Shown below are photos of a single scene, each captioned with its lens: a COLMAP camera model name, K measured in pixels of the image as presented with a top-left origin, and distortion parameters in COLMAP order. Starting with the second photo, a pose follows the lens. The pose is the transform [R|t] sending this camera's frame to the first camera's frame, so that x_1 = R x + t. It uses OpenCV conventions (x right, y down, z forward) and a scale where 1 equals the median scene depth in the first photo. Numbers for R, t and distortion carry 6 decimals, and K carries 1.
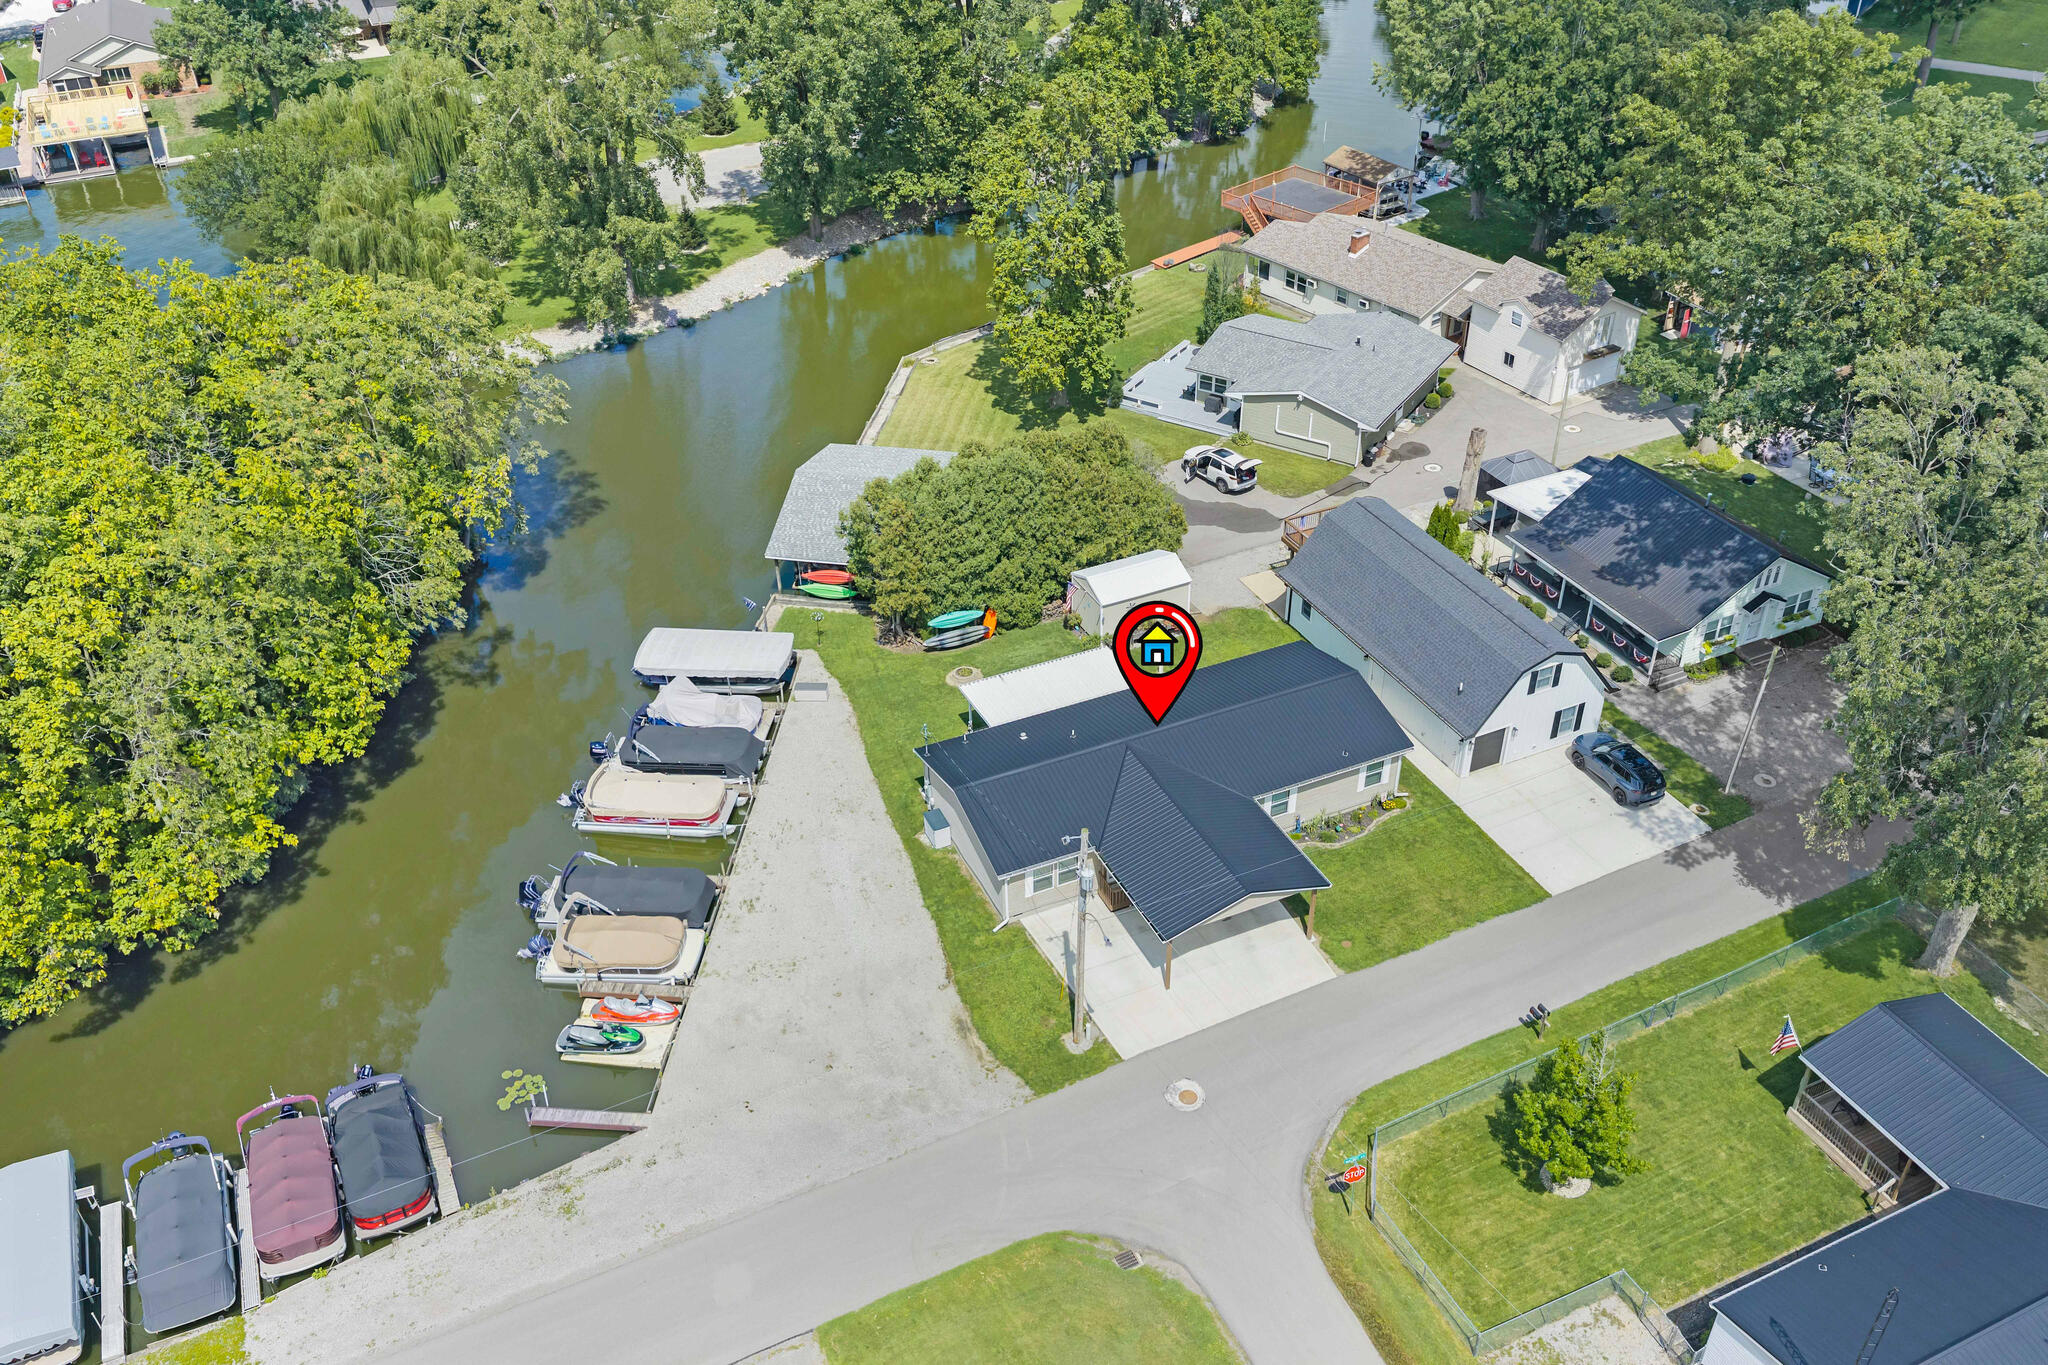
lens RADIAL K [[1663.9, 0, 1031.1], [0, 1663.9, 687.1], [0, 0, 1]] dist [0.004086, -0.019358]
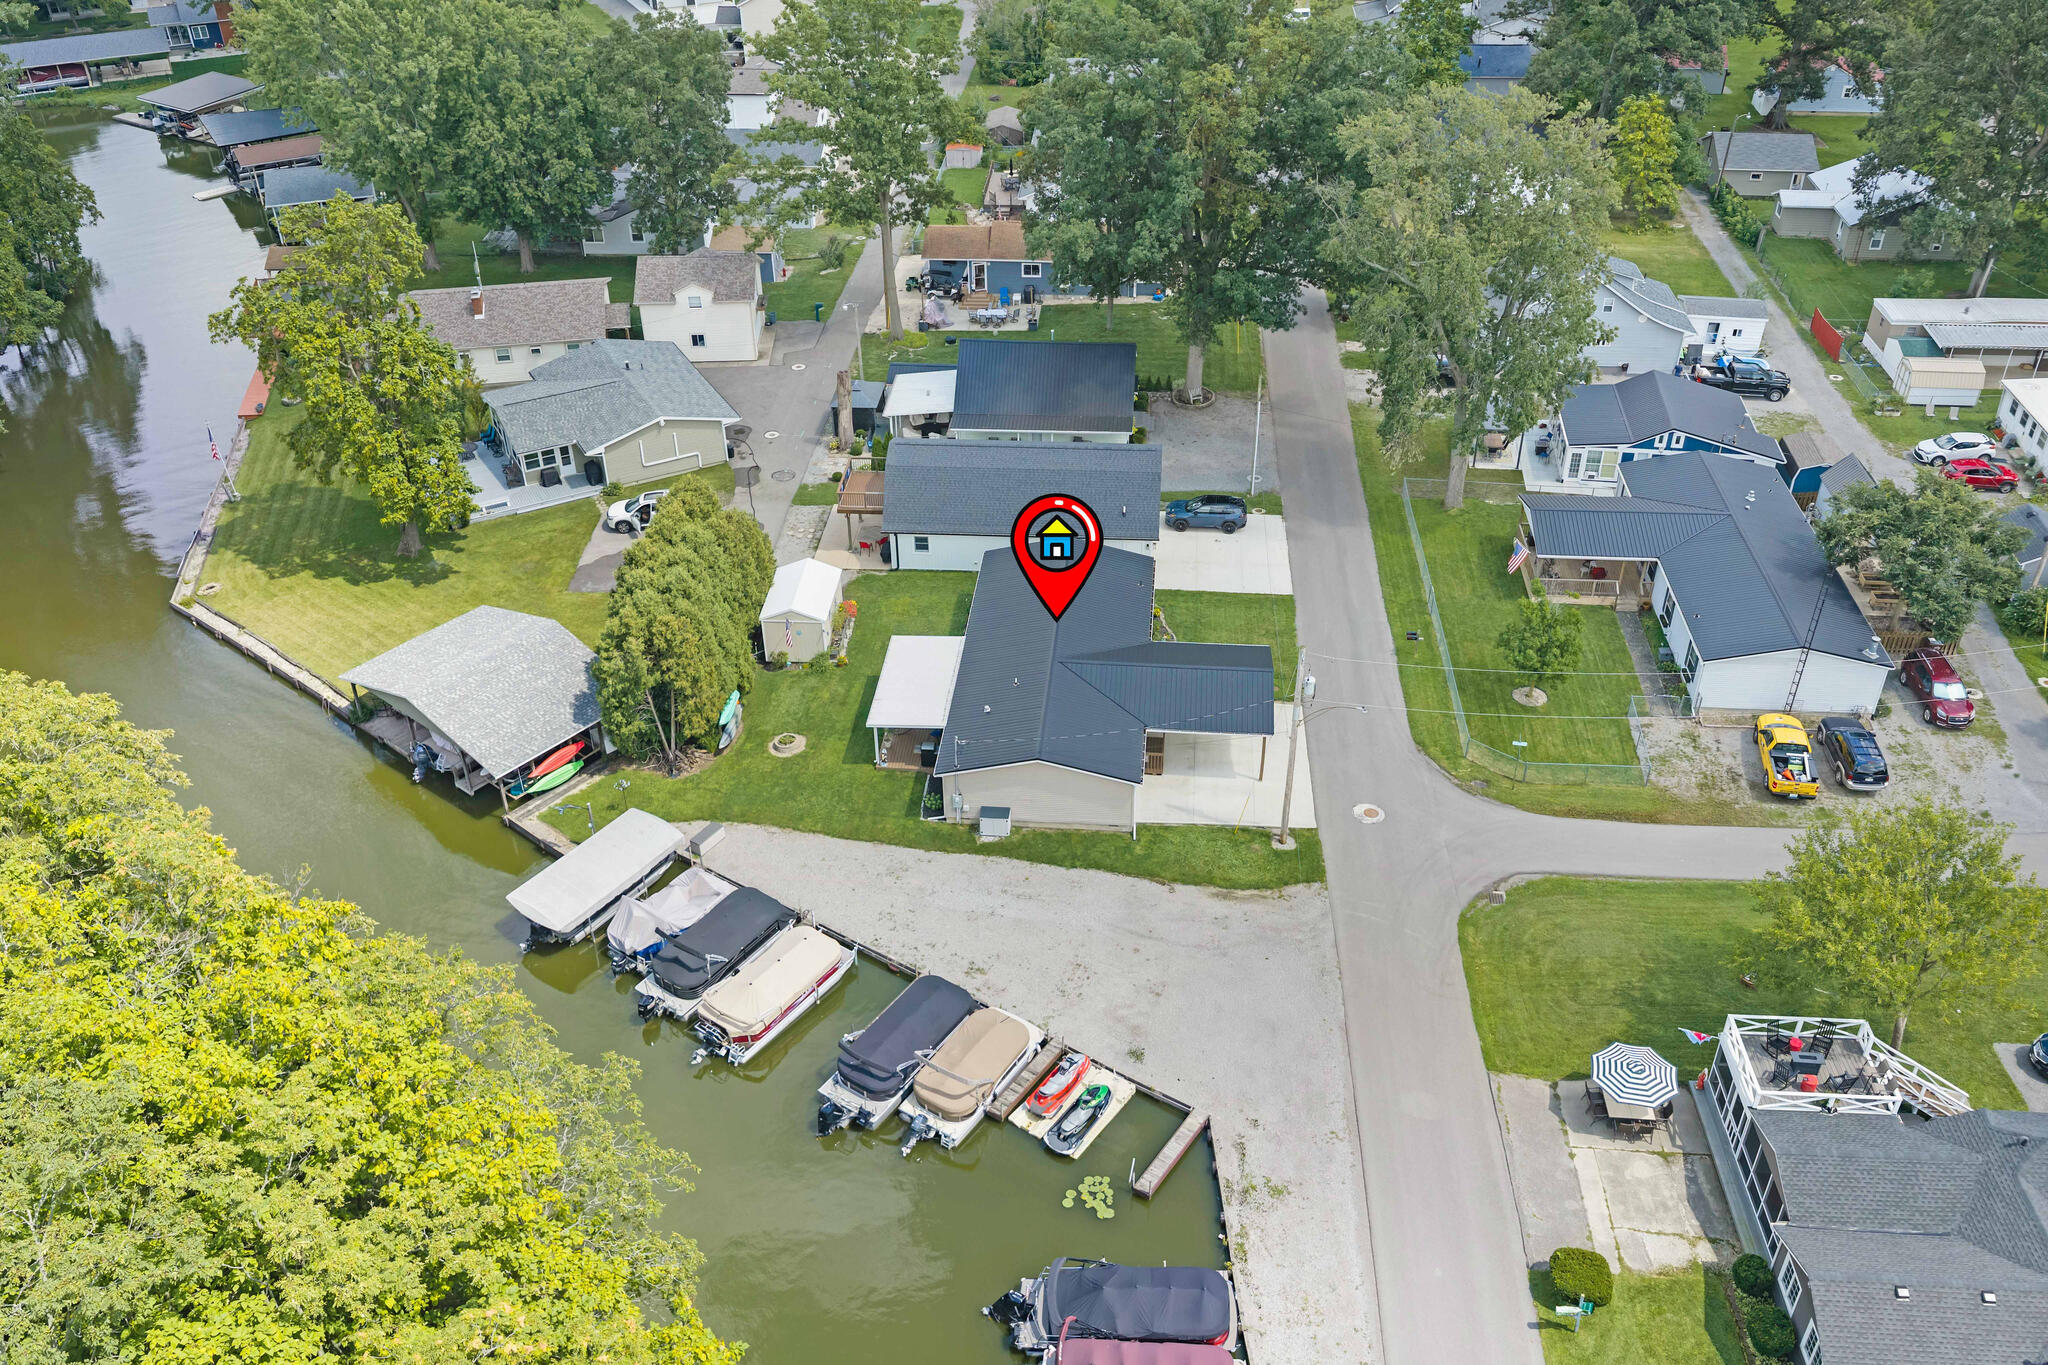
lens RADIAL K [[1663.9, 0, 1031.1], [0, 1663.9, 687.1], [0, 0, 1]] dist [0.004086, -0.019358]
pose [[0.500063, -0.488913, 0.714773, -0.728587], [0.507358, 0.834299, 0.215717, -0.193247], [-0.701801, 0.254774, 0.665256, 0.260726]]
